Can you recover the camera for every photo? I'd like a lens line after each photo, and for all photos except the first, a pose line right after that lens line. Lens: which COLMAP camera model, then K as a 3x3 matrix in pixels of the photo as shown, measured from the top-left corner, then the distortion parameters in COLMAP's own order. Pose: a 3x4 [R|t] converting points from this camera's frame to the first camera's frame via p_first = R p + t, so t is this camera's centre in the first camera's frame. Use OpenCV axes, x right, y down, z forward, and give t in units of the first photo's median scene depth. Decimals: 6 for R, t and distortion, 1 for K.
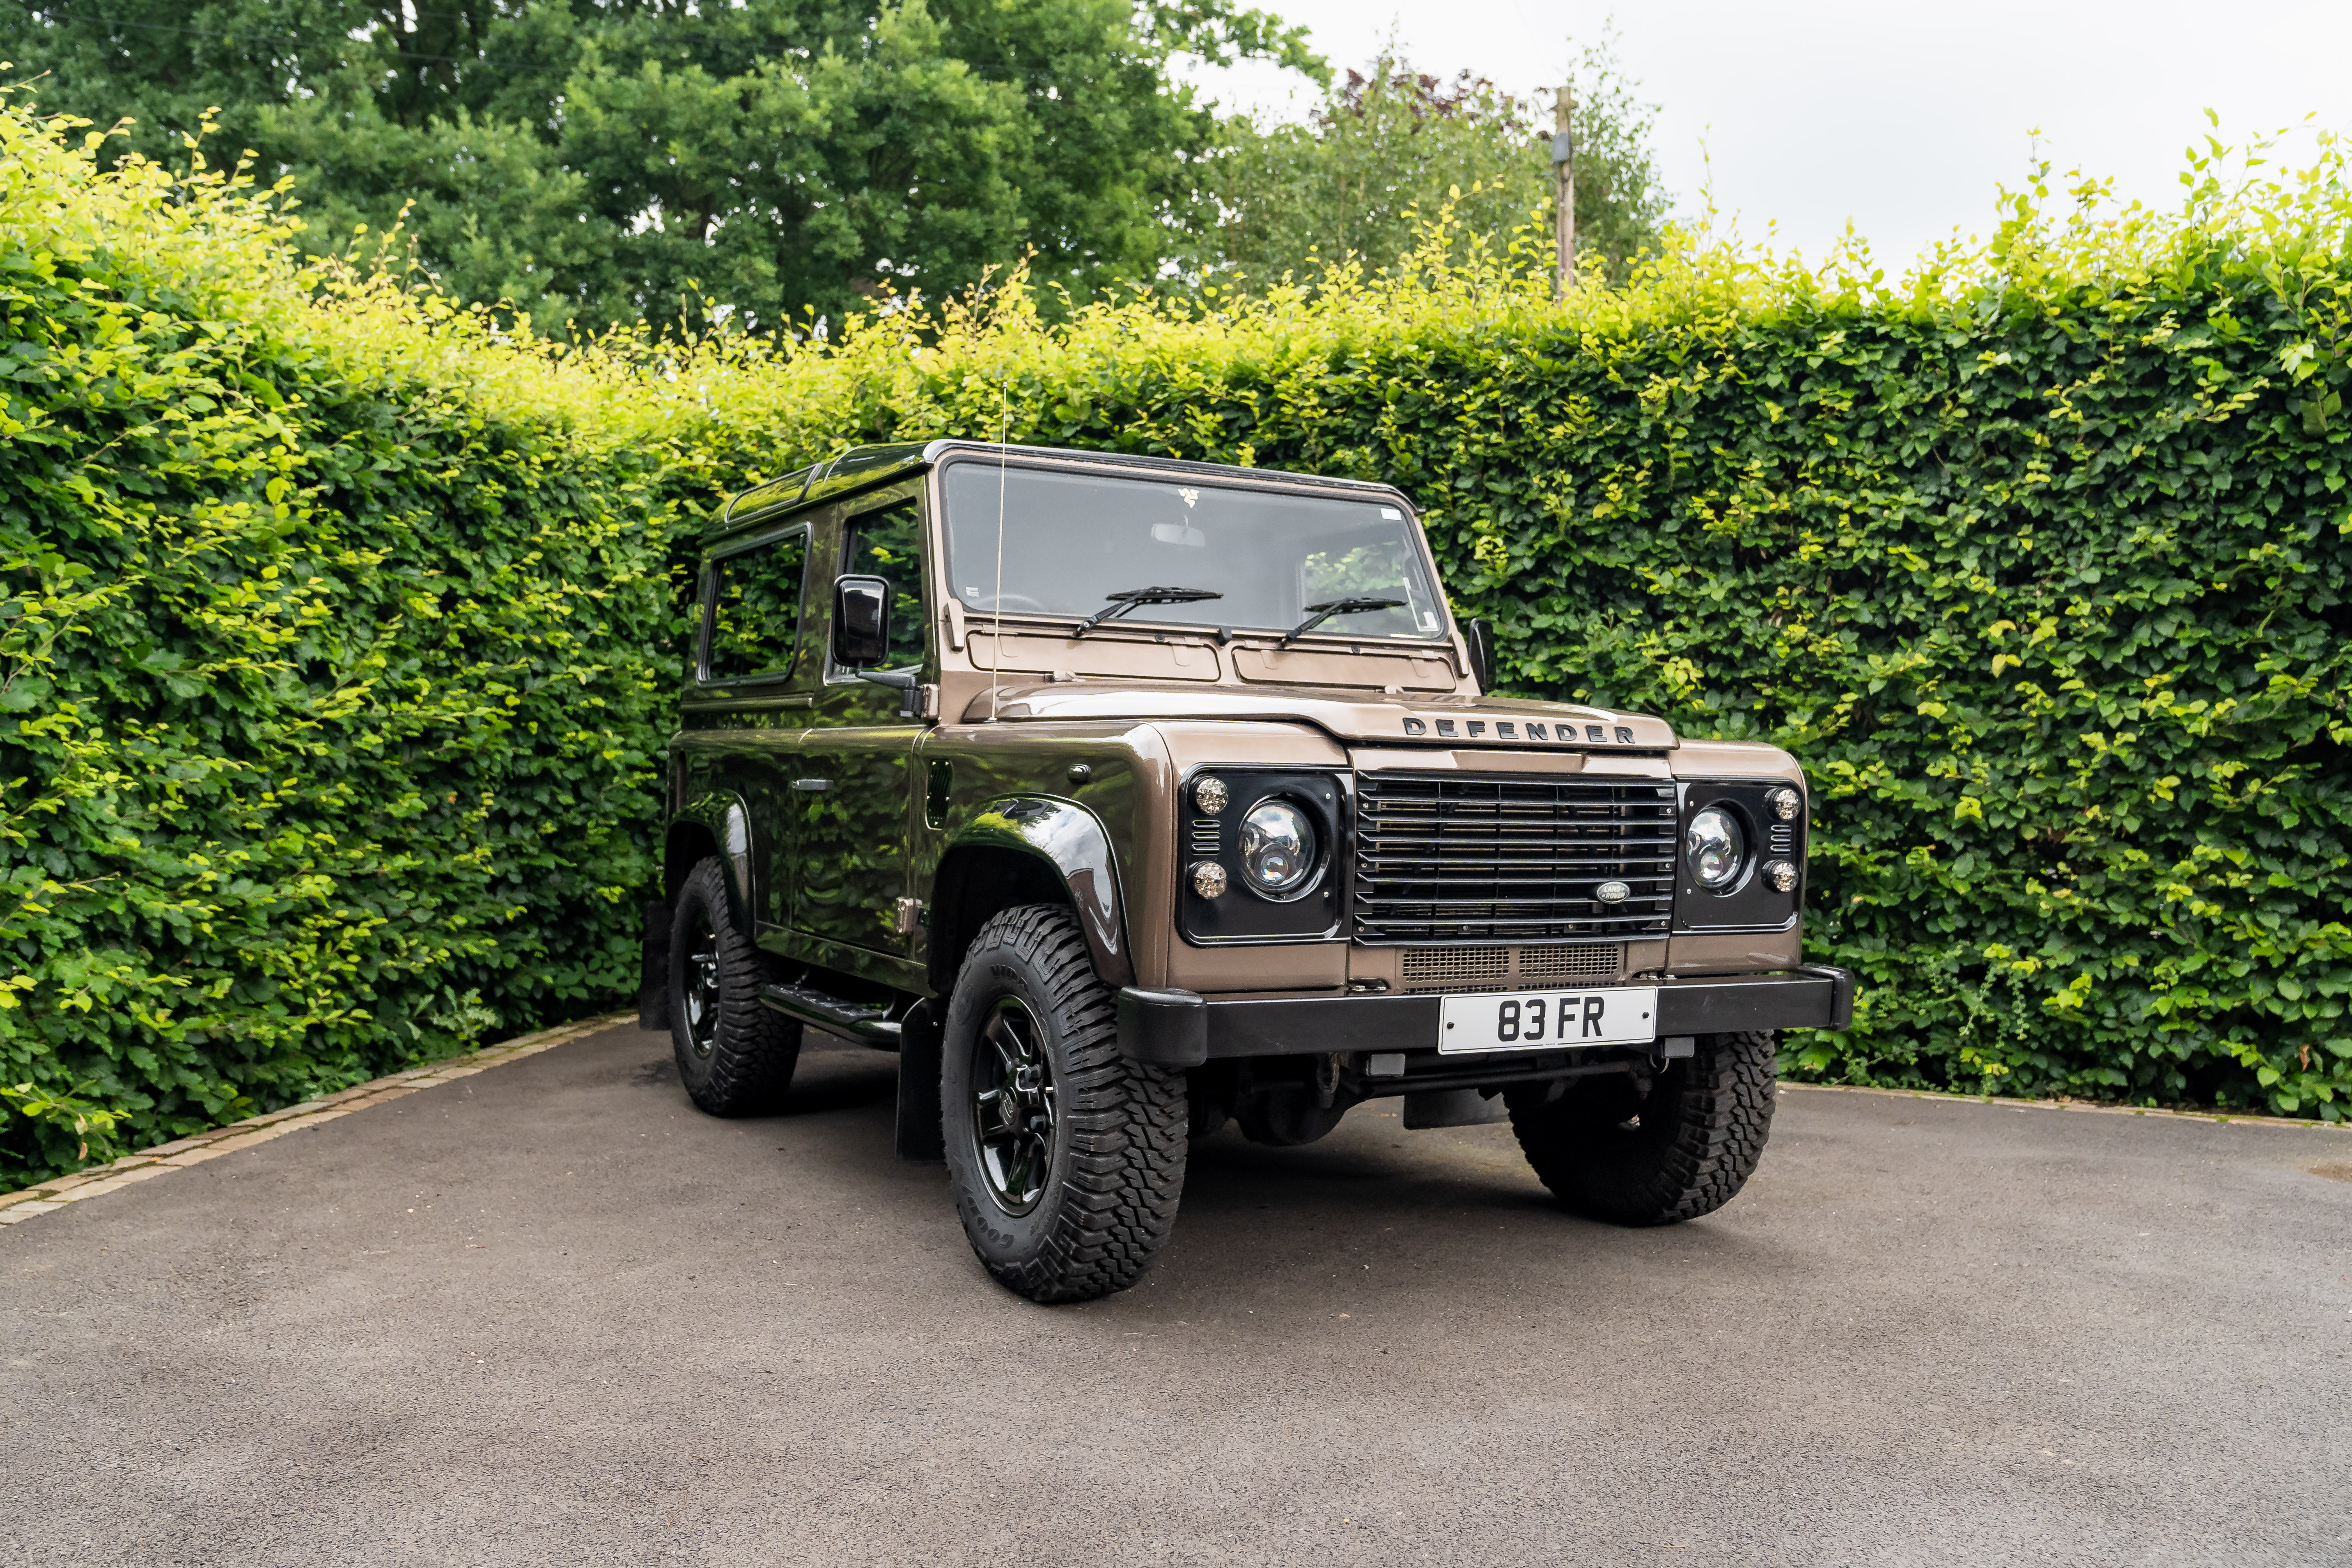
lens RADIAL K [[1979.3, 0, 1173.9], [0, 1979.3, 784.5], [0, 0, 1]] dist [-0.029623, 0.009326]
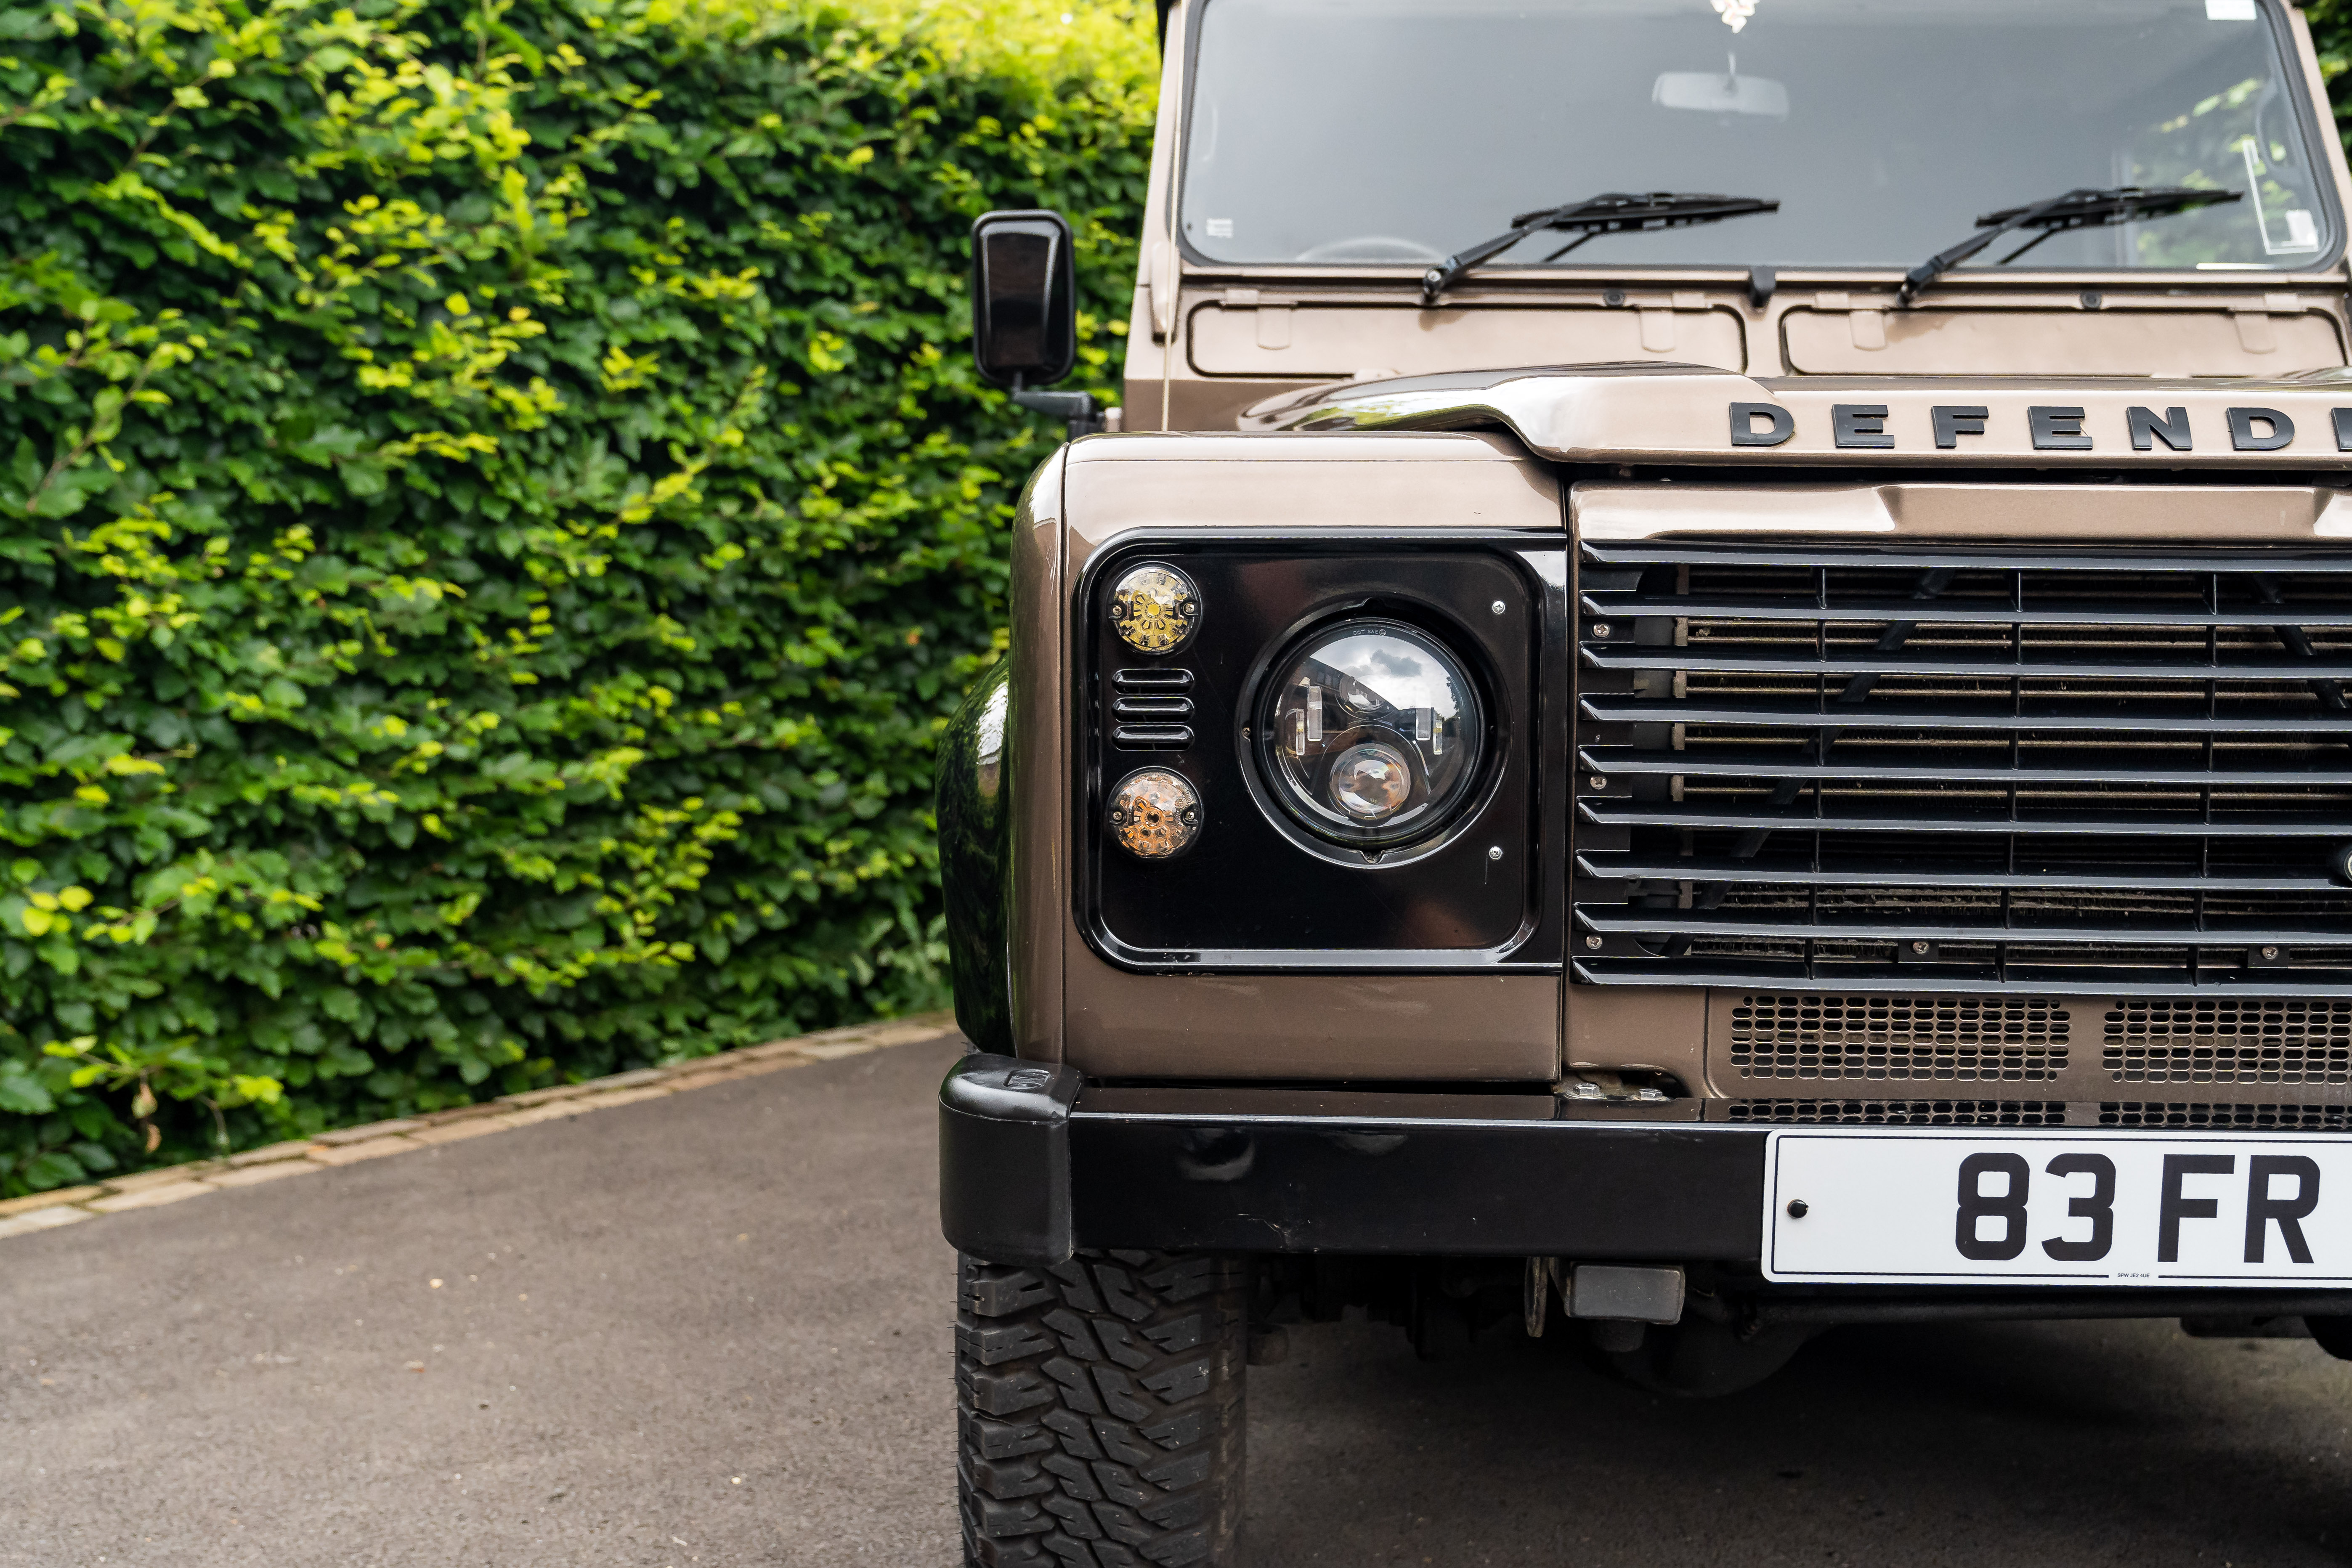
lens RADIAL K [[2509.3, 0, 1175.7], [0, 2509.3, 790.5], [0, 0, 1]] dist [0.001417, 0.000000]
pose [[0.876426, 0.022682, -0.481001, 0.251588], [0.009175, 0.997922, 0.063774, 0.009219], [0.481448, -0.060307, 0.874397, 0.498600]]
